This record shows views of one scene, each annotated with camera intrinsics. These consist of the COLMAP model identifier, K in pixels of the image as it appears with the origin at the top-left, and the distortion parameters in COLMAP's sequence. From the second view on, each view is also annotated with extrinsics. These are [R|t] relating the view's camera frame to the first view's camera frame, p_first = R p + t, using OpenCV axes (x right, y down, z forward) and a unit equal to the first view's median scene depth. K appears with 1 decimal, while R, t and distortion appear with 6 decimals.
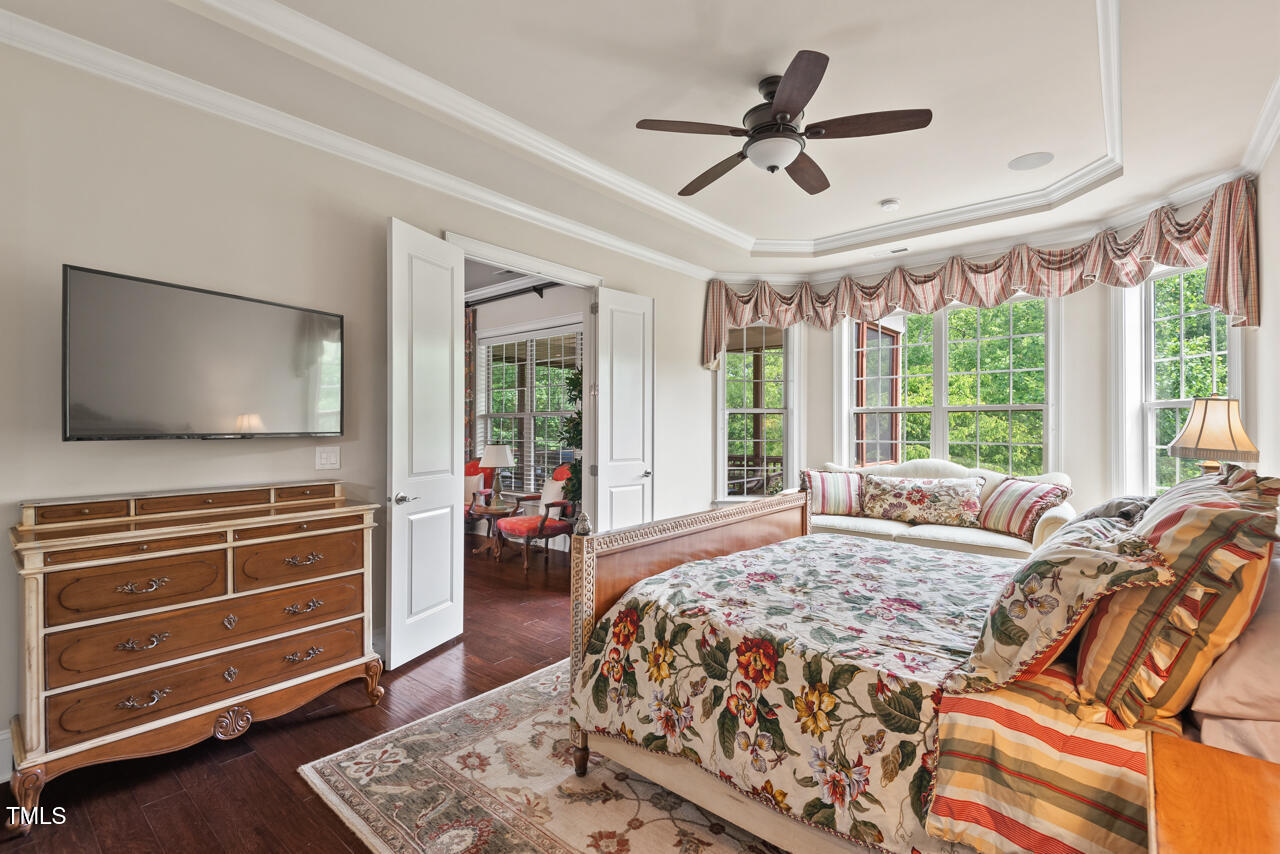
lens RADIAL K [[582.5, 0, 633.8], [0, 582.5, 418.5], [0, 0, 1]] dist [0.017233, -0.007454]
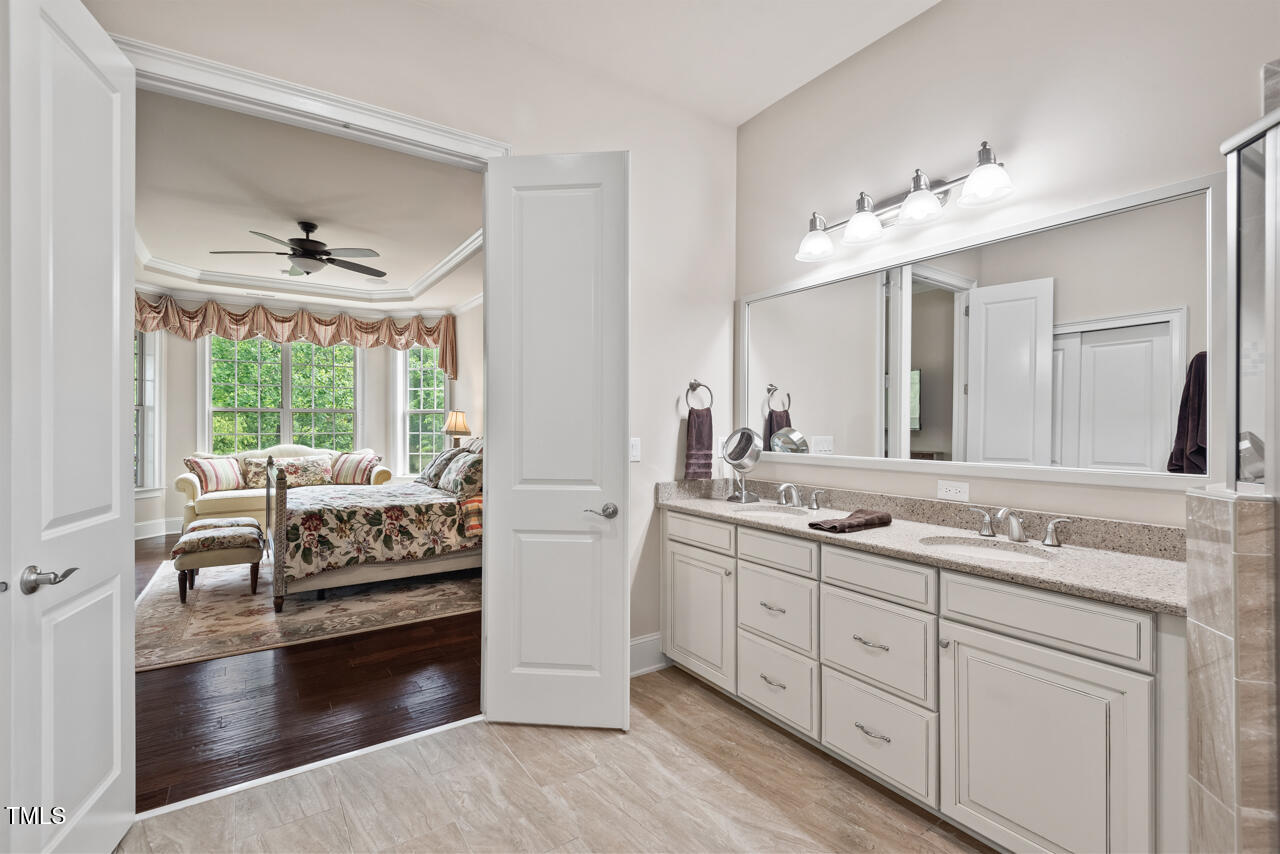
lens RADIAL K [[582.5, 0, 640.1], [0, 582.5, 425.9], [0, 0, 1]] dist [0.017233, -0.007454]
pose [[0.276833, -0.000073, 0.960918, -1.444136], [-0.013971, 0.999894, 0.004101, 0.008593], [-0.960817, -0.014560, 0.276802, -0.535772]]
